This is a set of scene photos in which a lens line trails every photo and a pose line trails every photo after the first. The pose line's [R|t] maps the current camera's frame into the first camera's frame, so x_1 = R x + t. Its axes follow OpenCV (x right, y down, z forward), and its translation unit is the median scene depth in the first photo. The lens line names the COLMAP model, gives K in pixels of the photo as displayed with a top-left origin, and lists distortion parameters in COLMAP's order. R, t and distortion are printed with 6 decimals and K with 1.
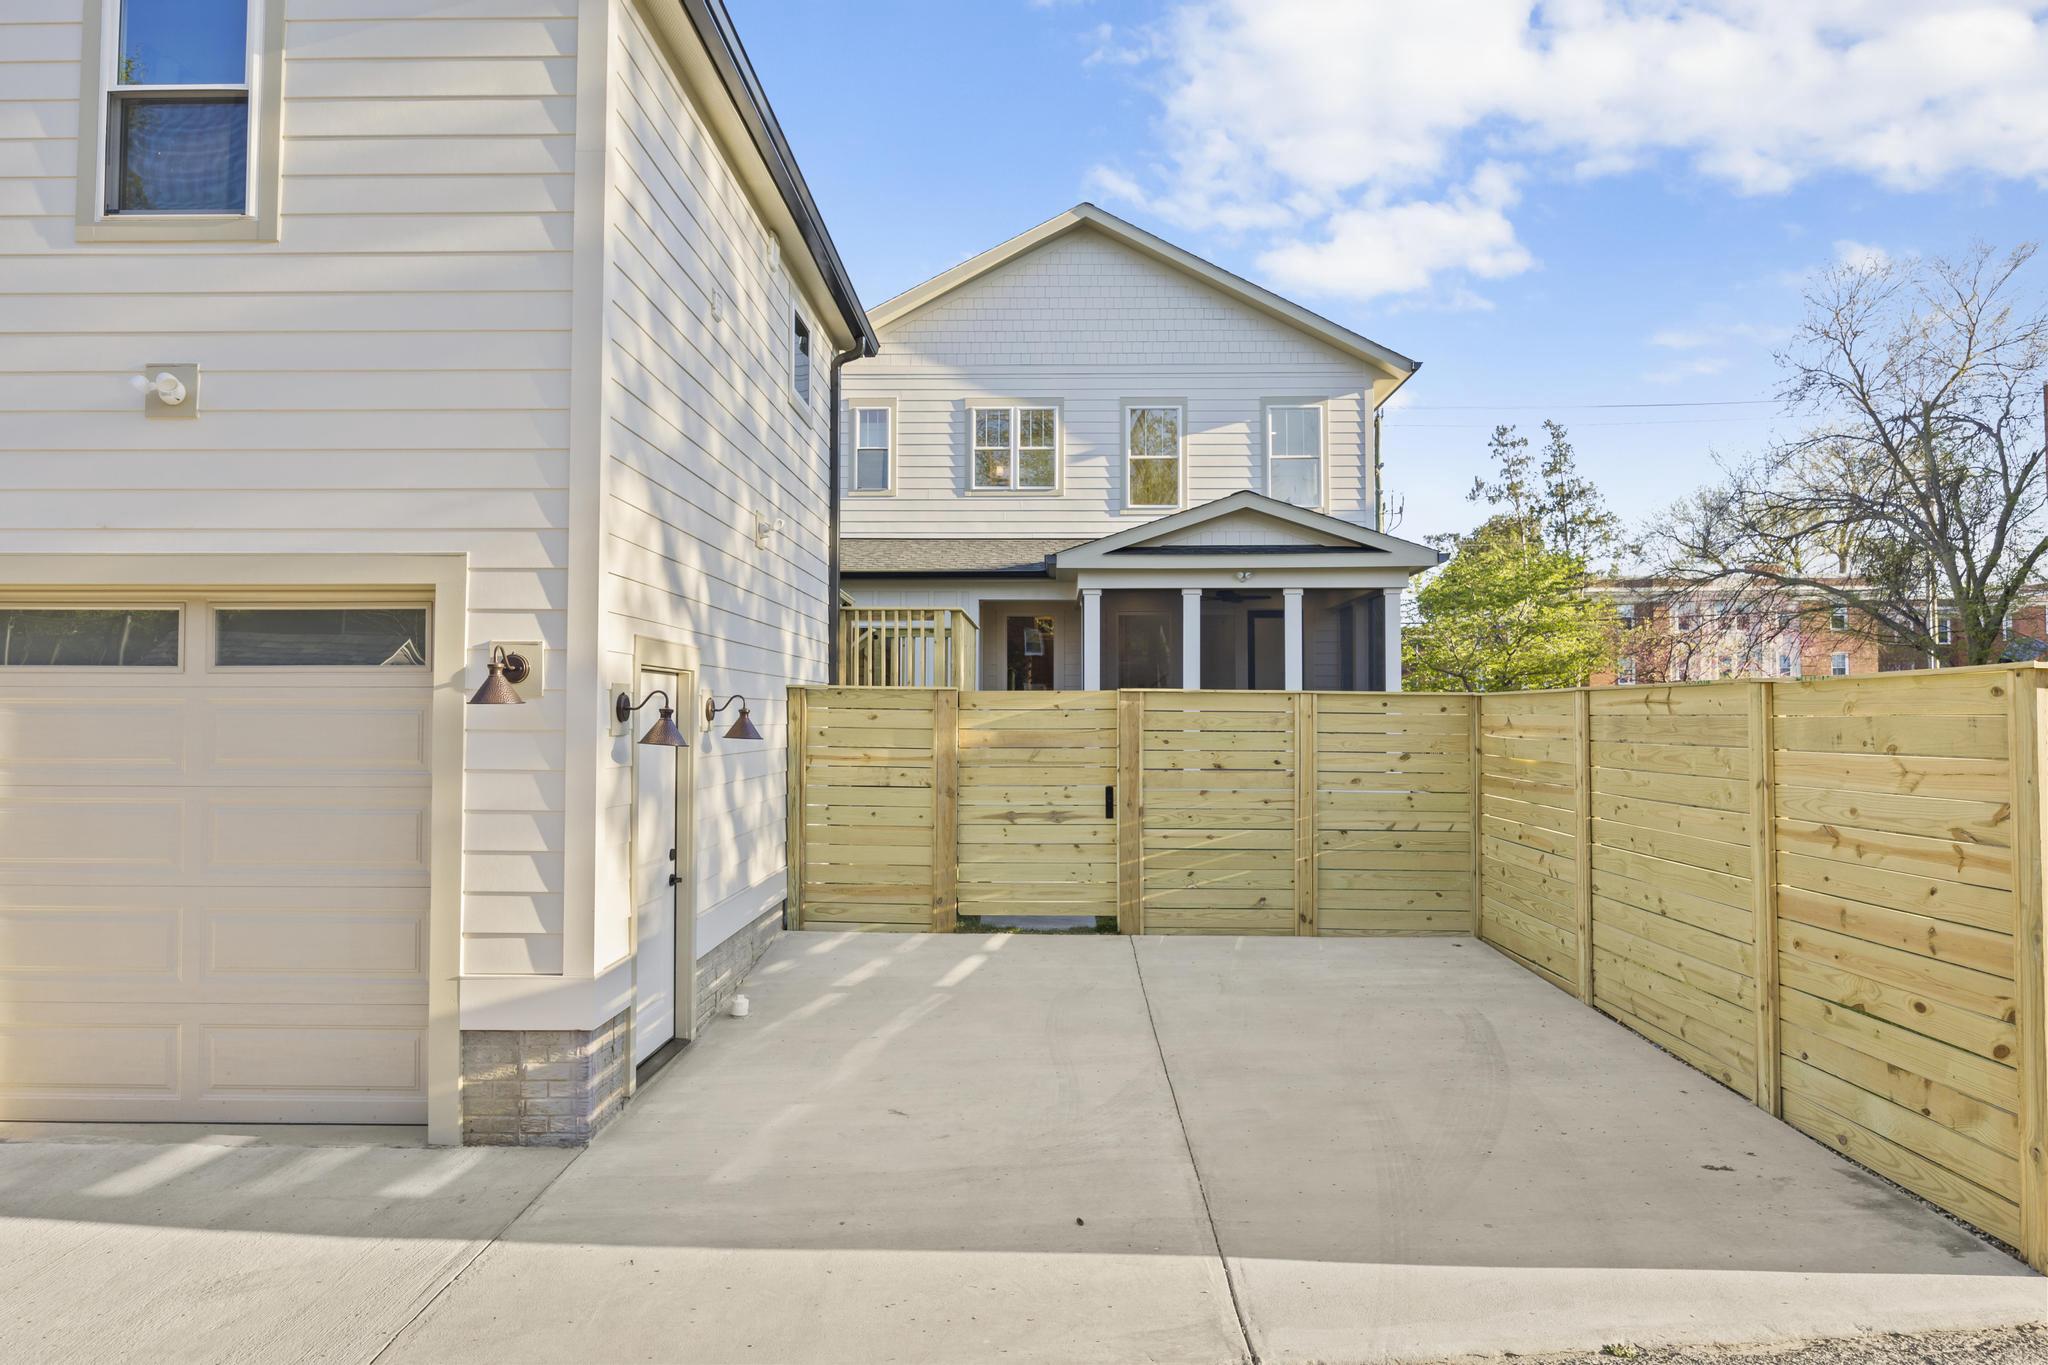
lens RADIAL K [[1162.7, 0, 1017.7], [0, 1162.7, 684.3], [0, 0, 1]] dist [-0.018063, -0.000460]
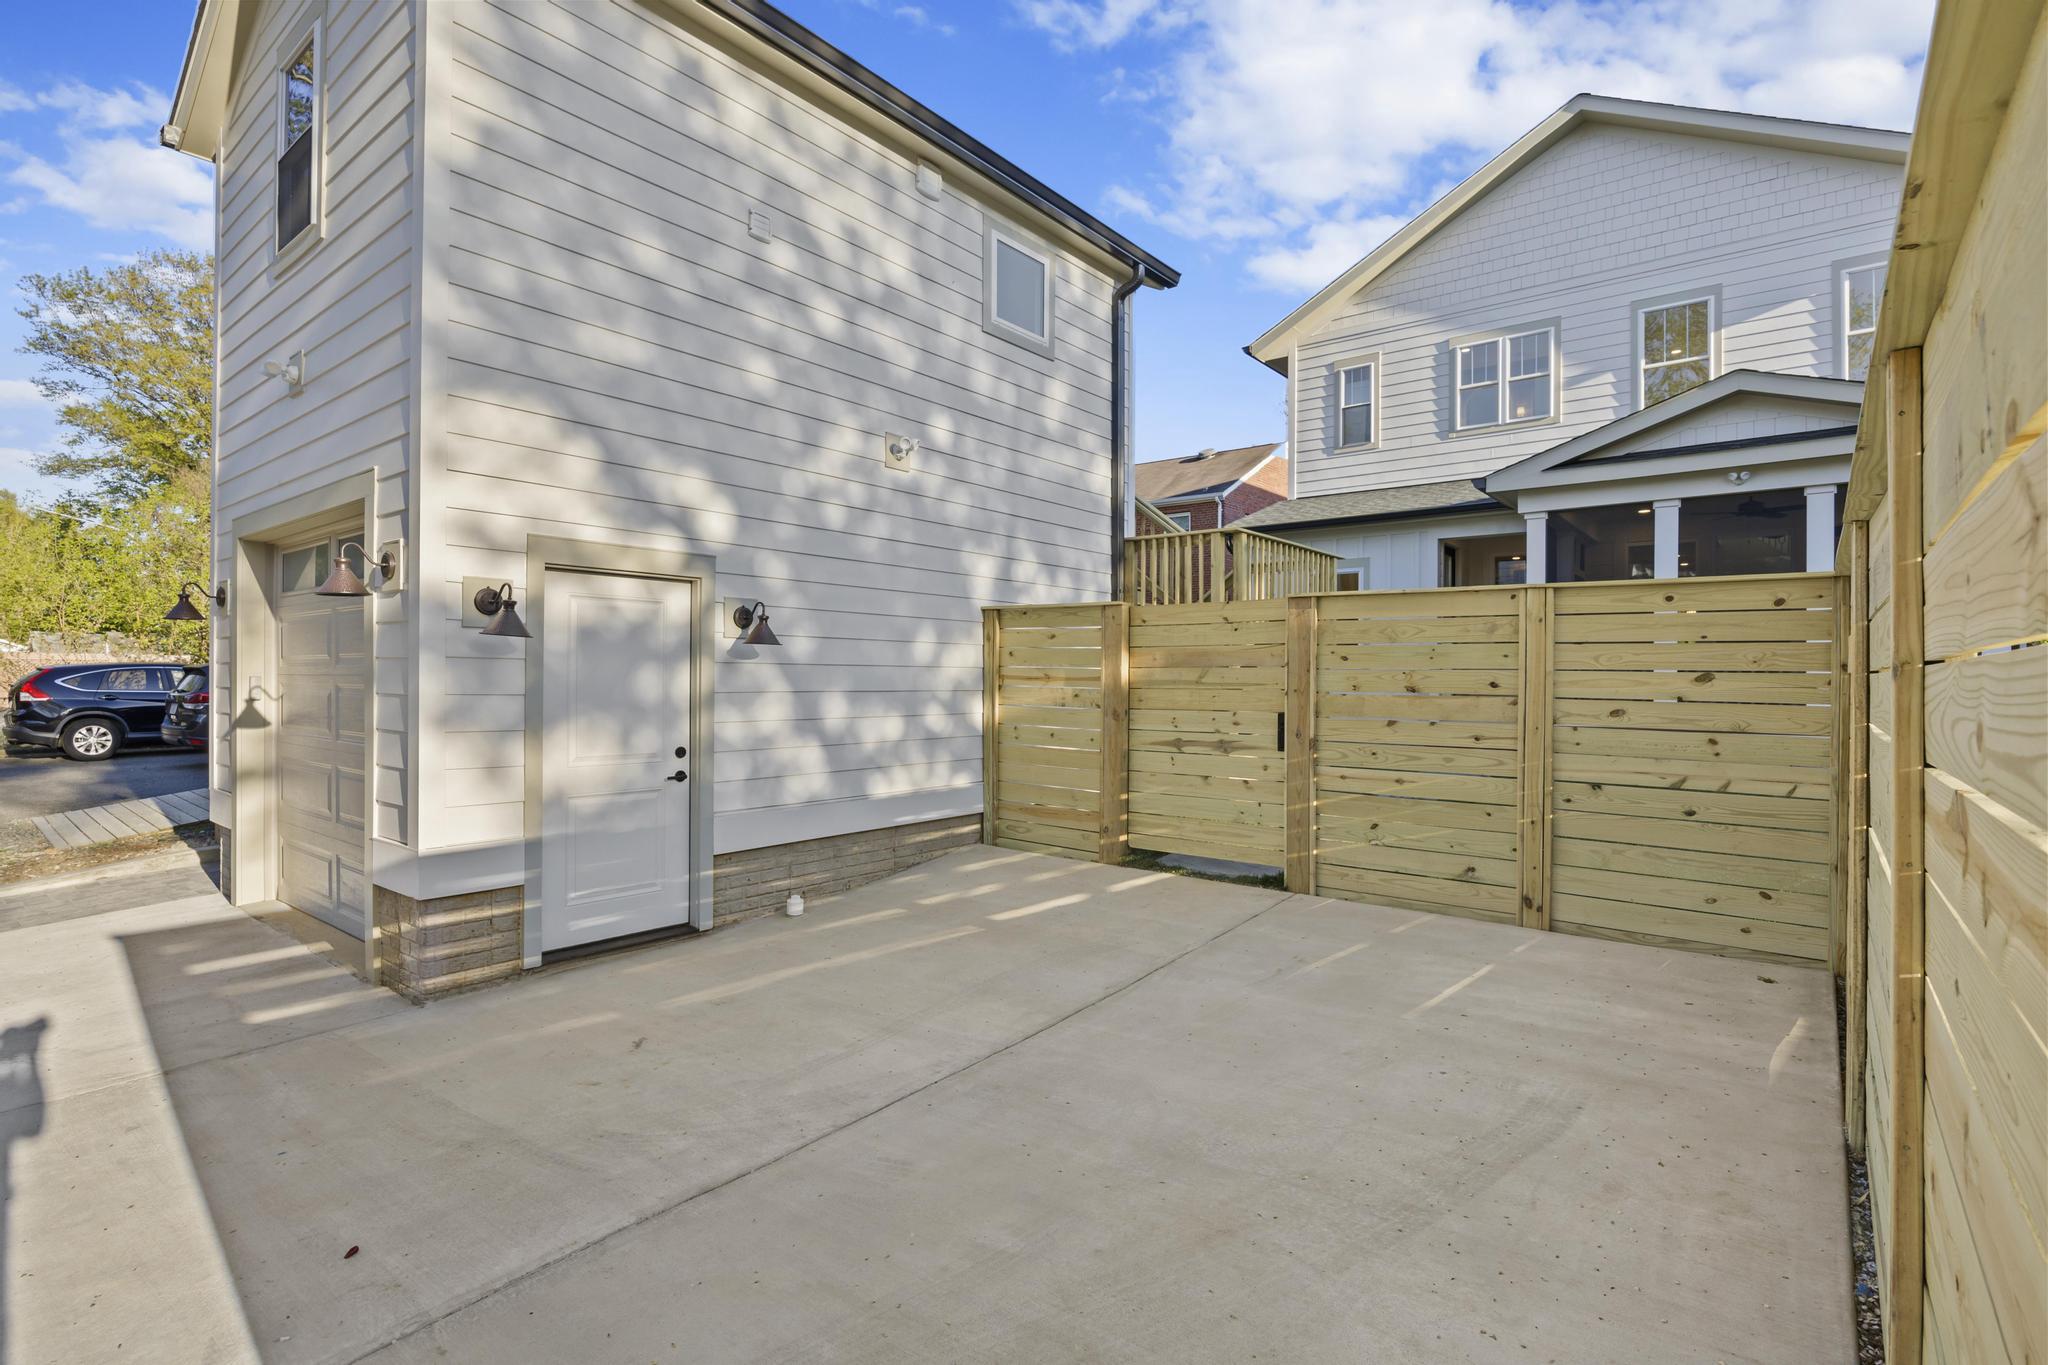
lens RADIAL K [[937.1, 0, 1044.3], [0, 937.1, 675.6], [0, 0, 1]] dist [-0.014542, 0.001120]
pose [[0.810521, 0.000301, -0.585710, 0.331879], [0.013959, 0.999706, 0.019831, 0.045193], [0.585544, -0.024249, 0.810278, 0.354683]]
